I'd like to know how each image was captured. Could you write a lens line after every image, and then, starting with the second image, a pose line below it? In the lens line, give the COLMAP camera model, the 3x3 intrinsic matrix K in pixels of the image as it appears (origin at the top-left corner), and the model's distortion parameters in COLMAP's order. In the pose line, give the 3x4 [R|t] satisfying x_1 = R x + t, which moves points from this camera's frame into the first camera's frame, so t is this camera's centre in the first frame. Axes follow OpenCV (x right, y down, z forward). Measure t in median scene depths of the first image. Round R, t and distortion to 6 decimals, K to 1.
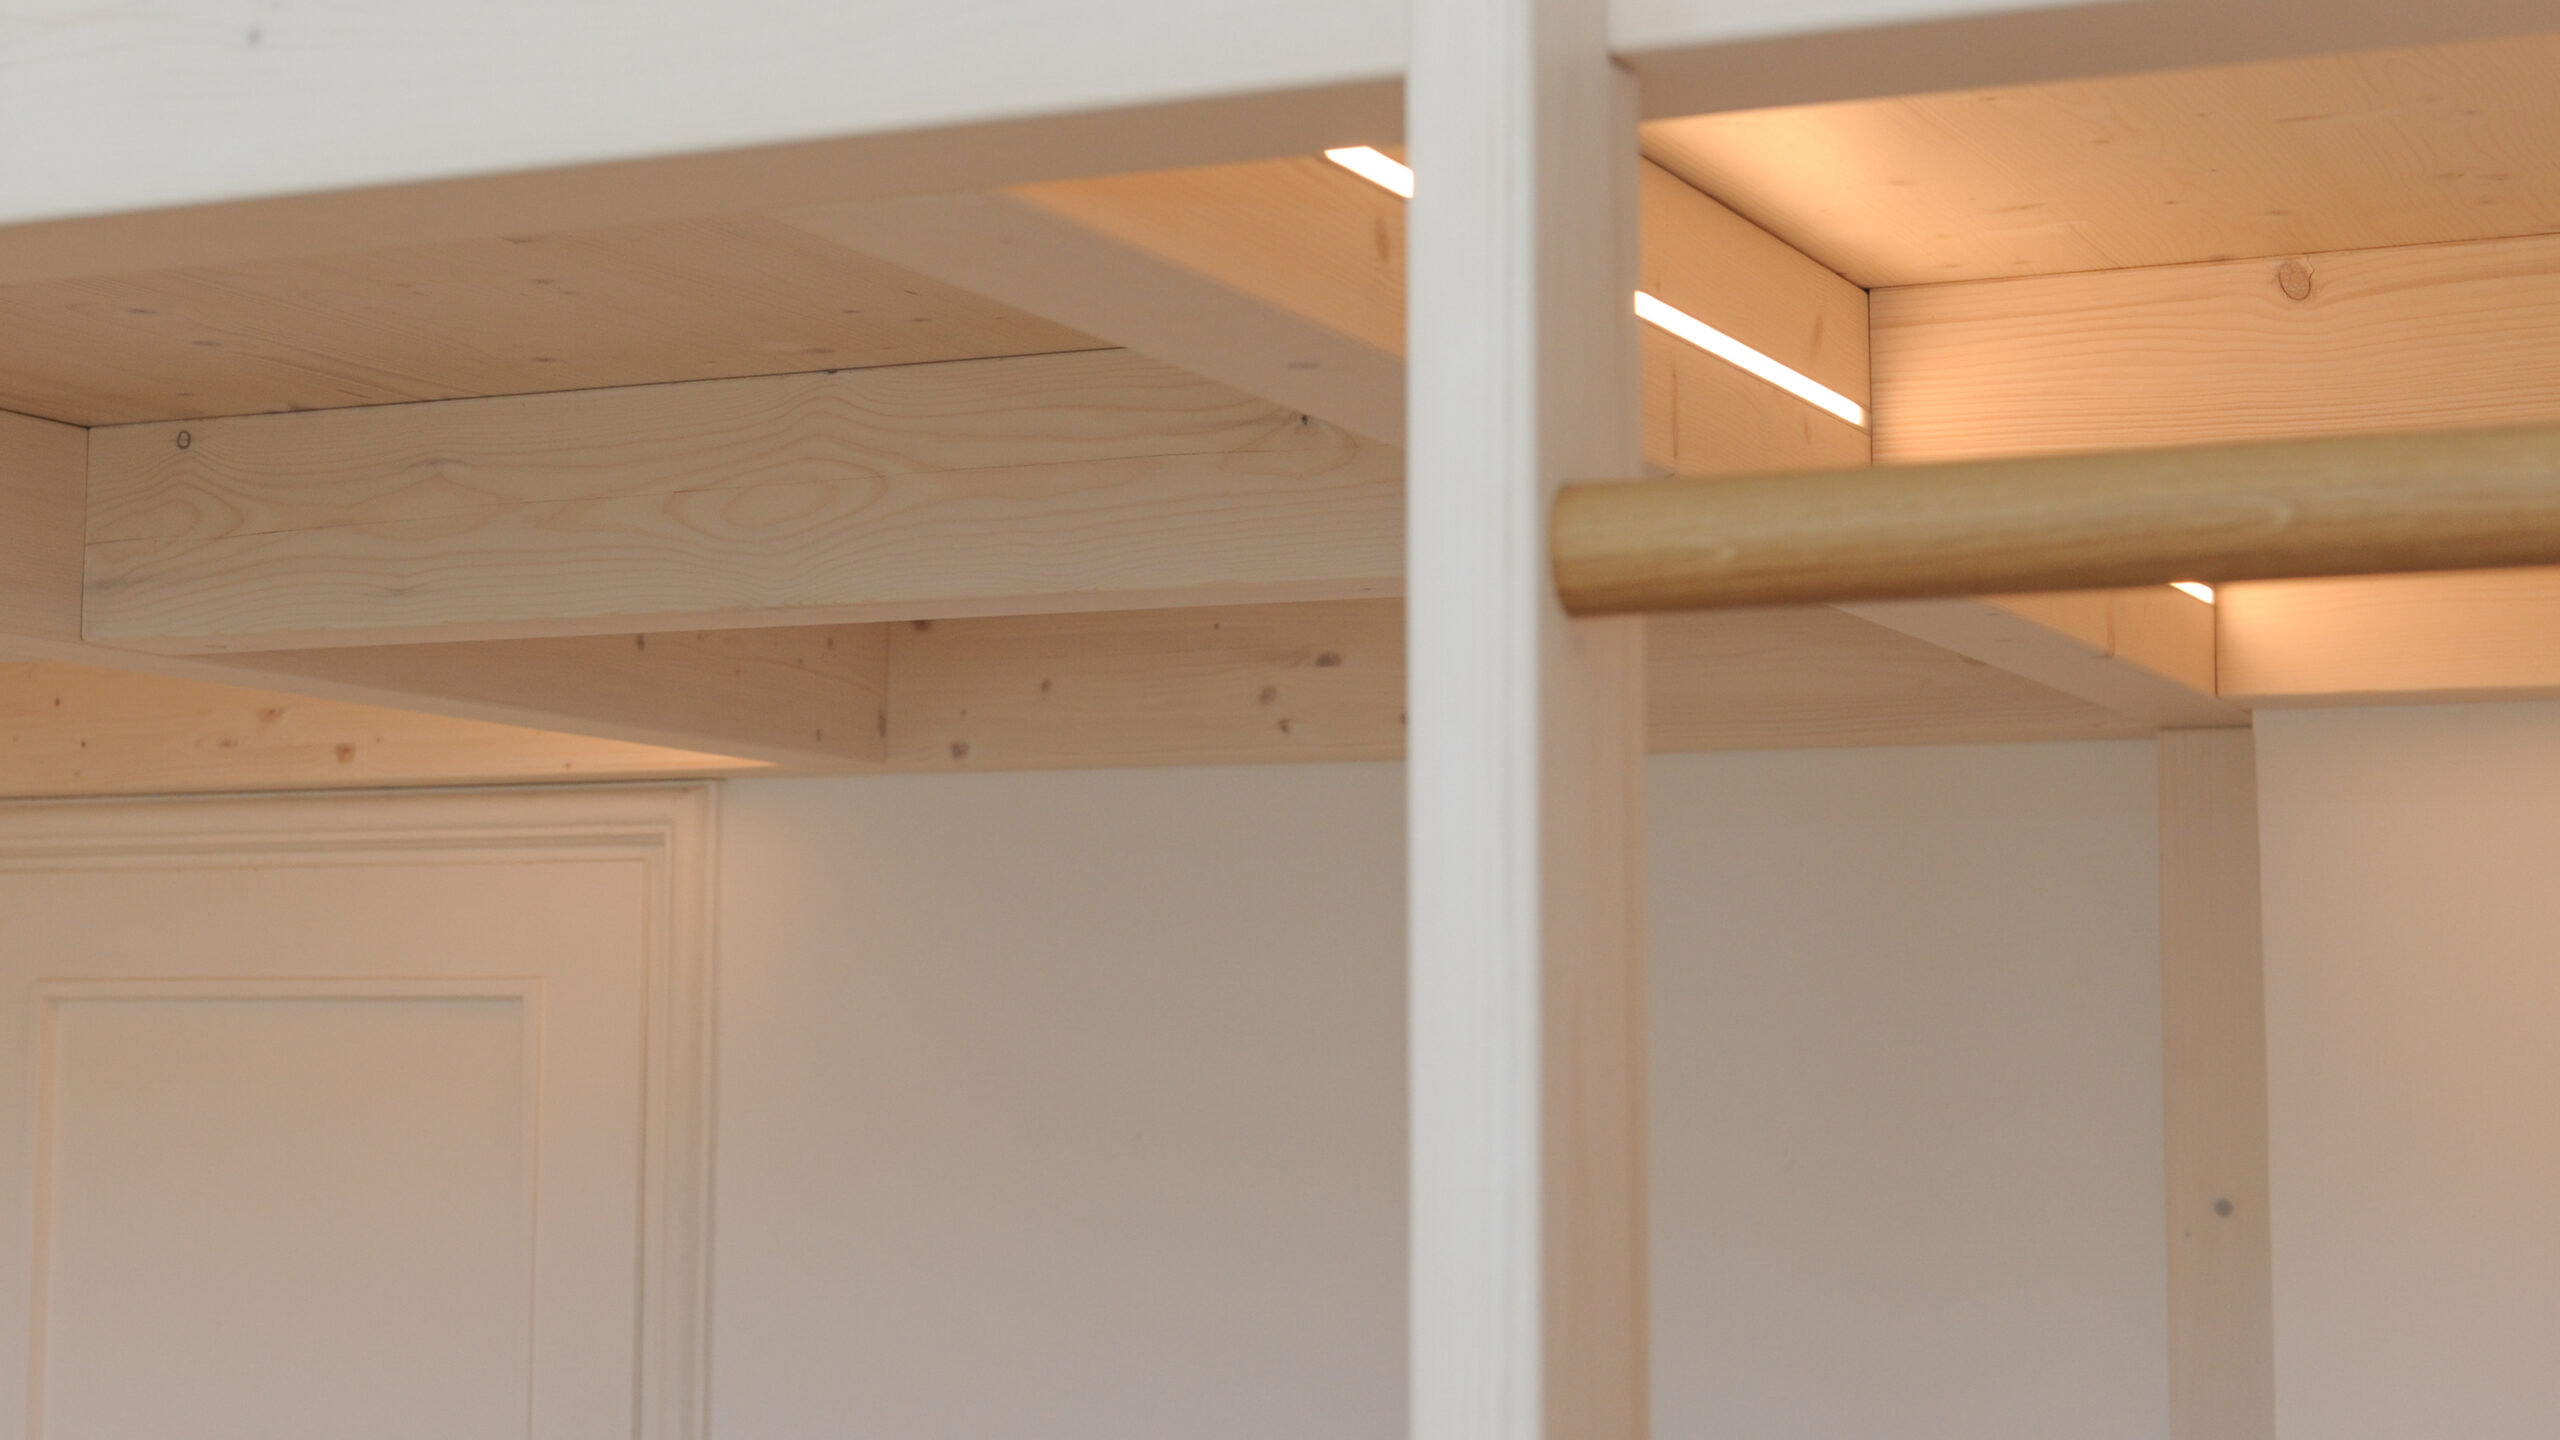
lens RADIAL K [[3915.3, 0, 1282.2], [0, 3915.3, 717.5], [0, 0, 1]] dist [0.058671, 0.000000]
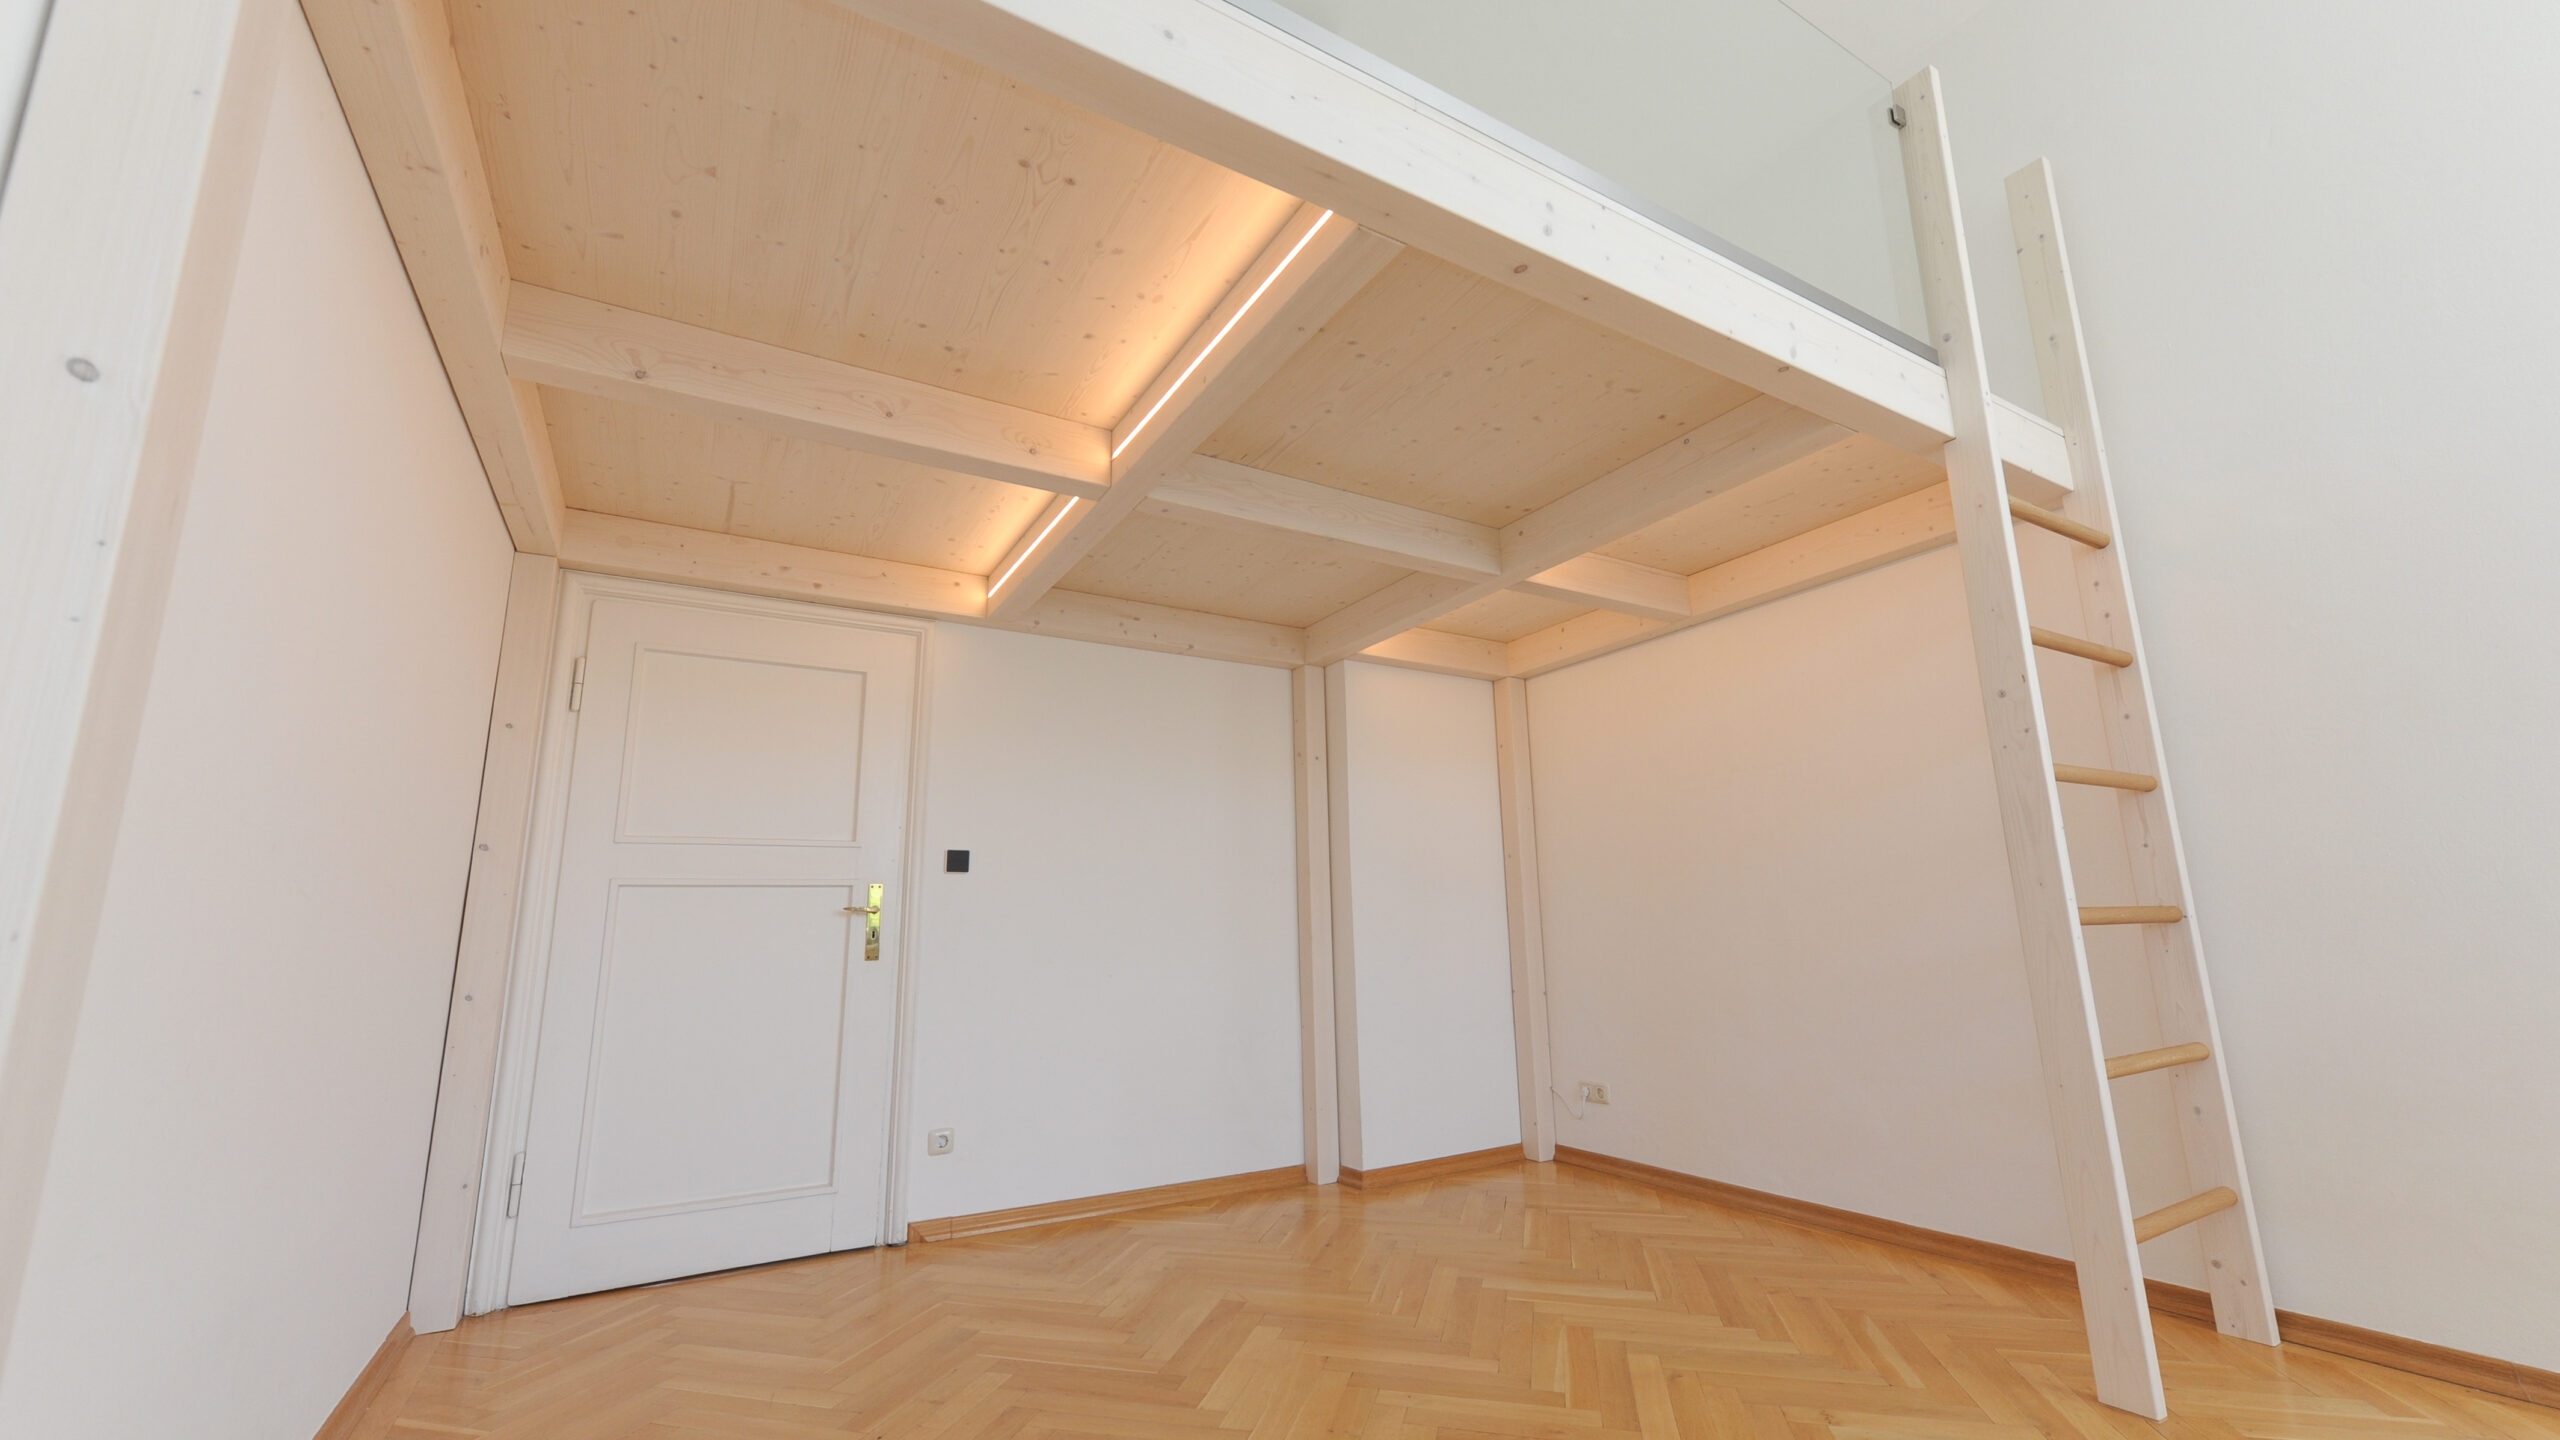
lens RADIAL K [[986.5, 0, 1299.9], [0, 986.5, 736.8], [0, 0, 1]] dist [0.008714, -0.002157]
pose [[0.574178, 0.138989, 0.806847, -0.928855], [-0.046060, 0.989408, -0.137660, 0.318060], [-0.817434, 0.041878, 0.574498, 0.357116]]
